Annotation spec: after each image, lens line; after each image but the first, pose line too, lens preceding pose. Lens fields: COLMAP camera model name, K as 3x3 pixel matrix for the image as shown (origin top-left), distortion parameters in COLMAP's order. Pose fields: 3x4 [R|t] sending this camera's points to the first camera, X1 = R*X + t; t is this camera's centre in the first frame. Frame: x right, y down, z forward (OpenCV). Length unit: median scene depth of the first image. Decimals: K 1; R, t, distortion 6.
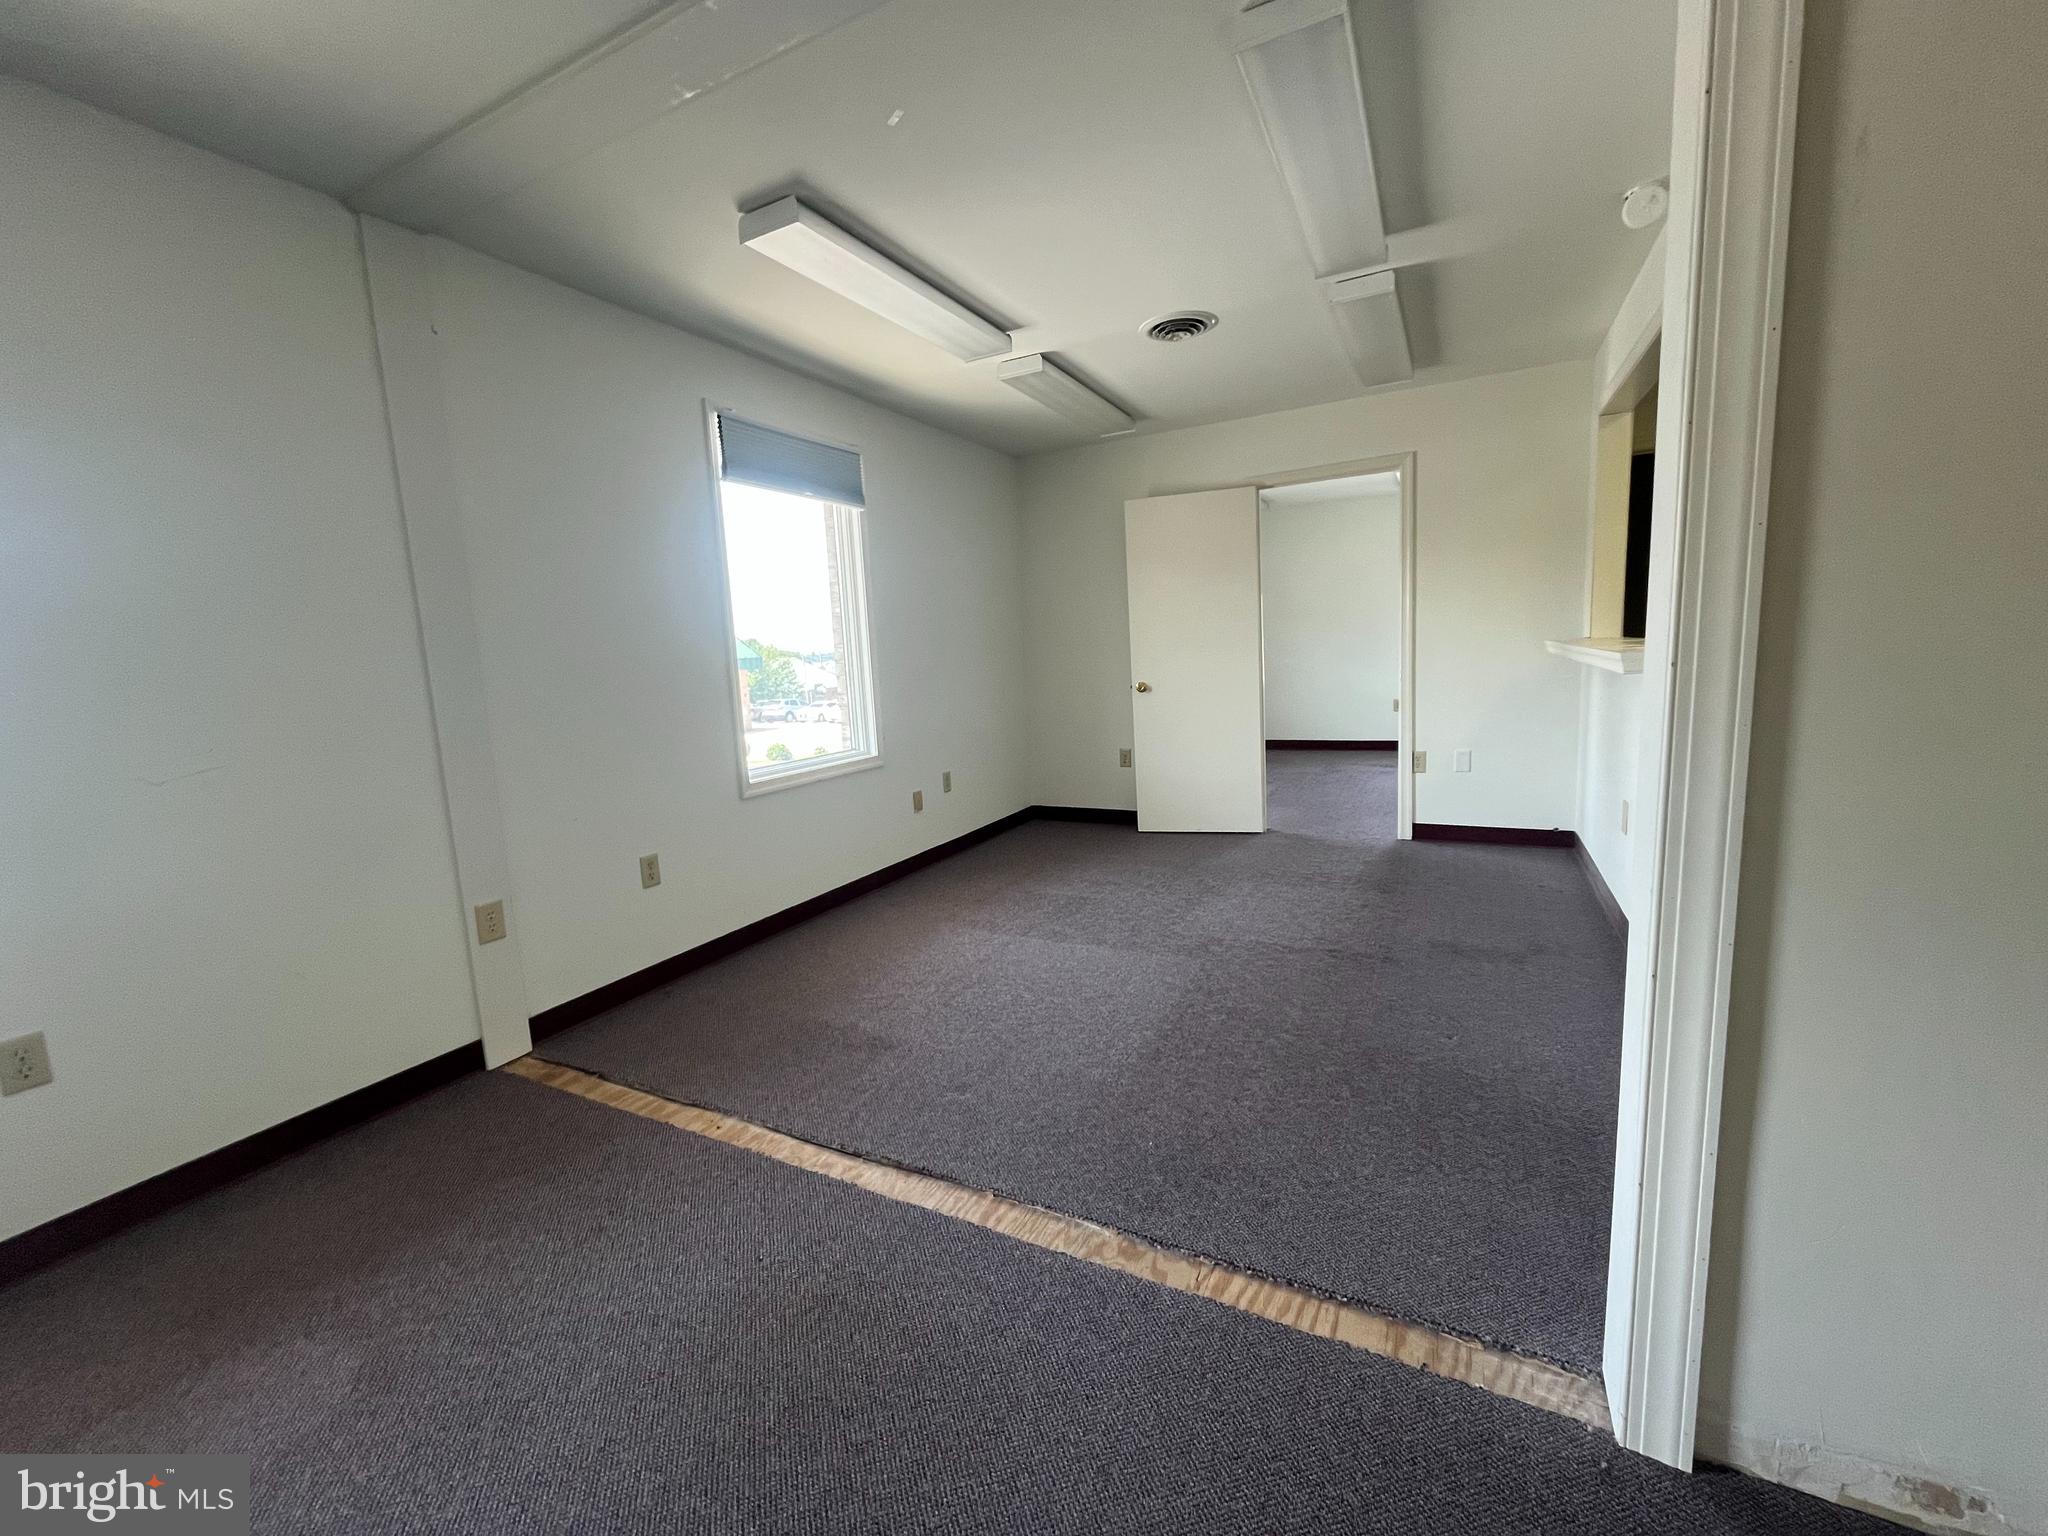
lens RADIAL K [[830.3, 0, 1009.7], [0, 830.3, 765.0], [0, 0, 1]] dist [-0.012470, 0.005597]
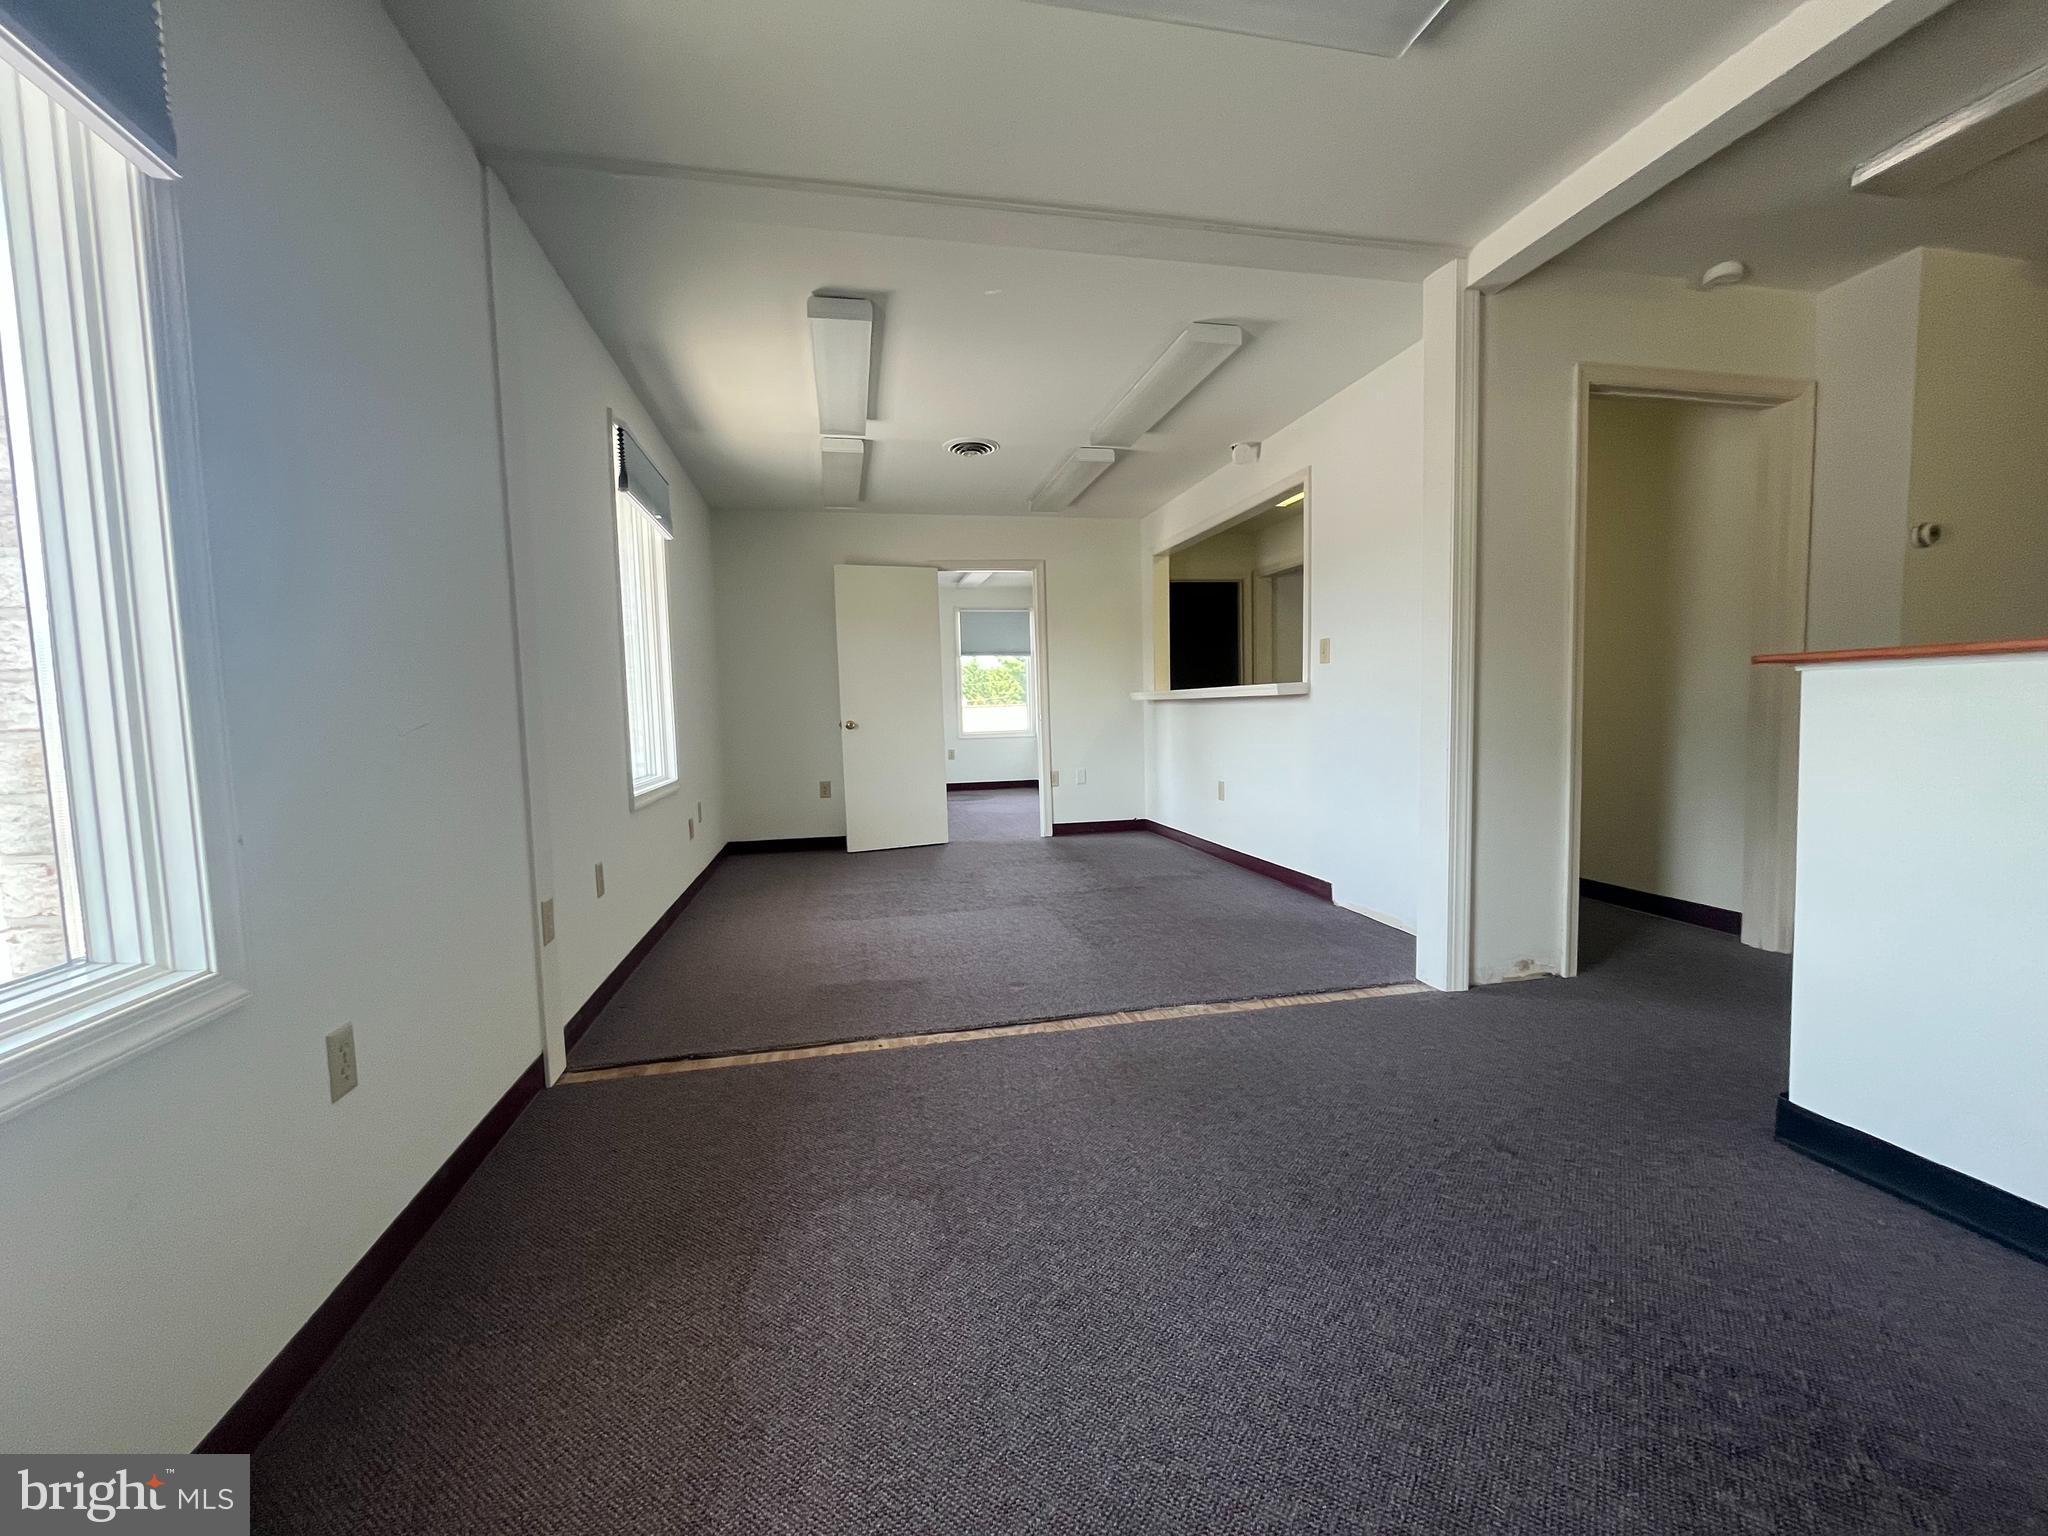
lens RADIAL K [[830.3, 0, 1018.8], [0, 830.3, 760.1], [0, 0, 1]] dist [-0.012470, 0.005597]
pose [[0.768490, -0.008499, 0.639805, -0.558447], [0.074476, 0.994304, -0.076247, 0.083935], [-0.635512, 0.106245, 0.764746, -0.035229]]
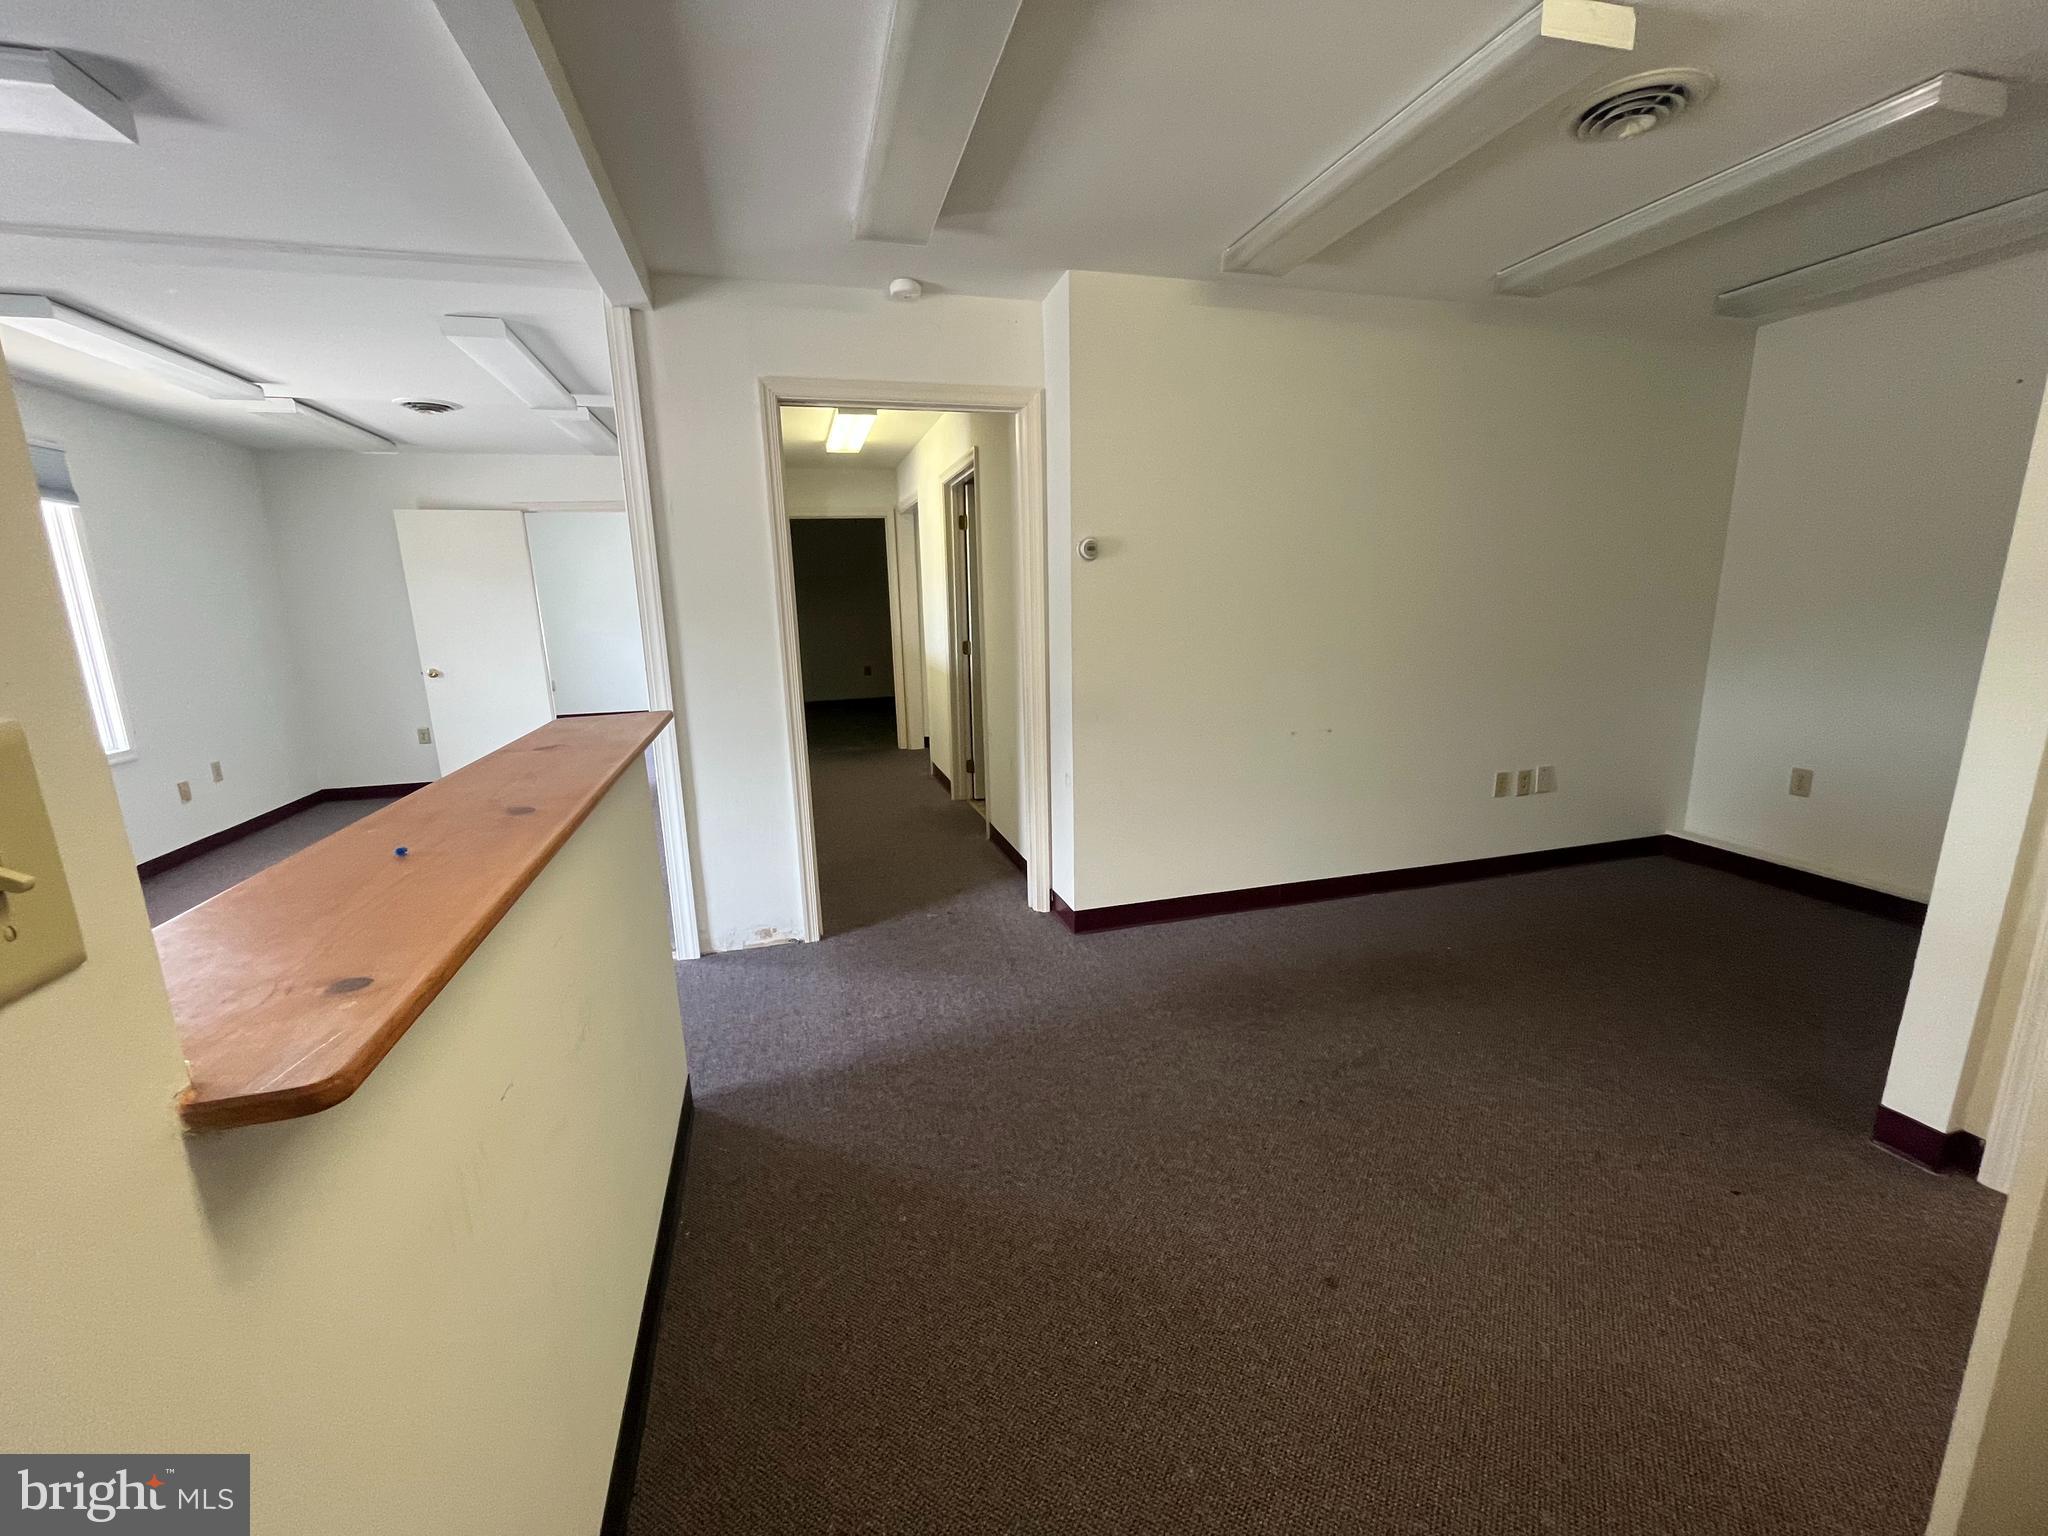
lens RADIAL K [[830.3, 0, 1021.4], [0, 830.3, 765.5], [0, 0, 1]] dist [-0.012470, 0.005597]
pose [[0.720565, -0.107517, 0.685001, -0.073834], [0.084161, 0.994163, 0.067511, 0.036524], [-0.688261, 0.009004, 0.725407, -0.562253]]
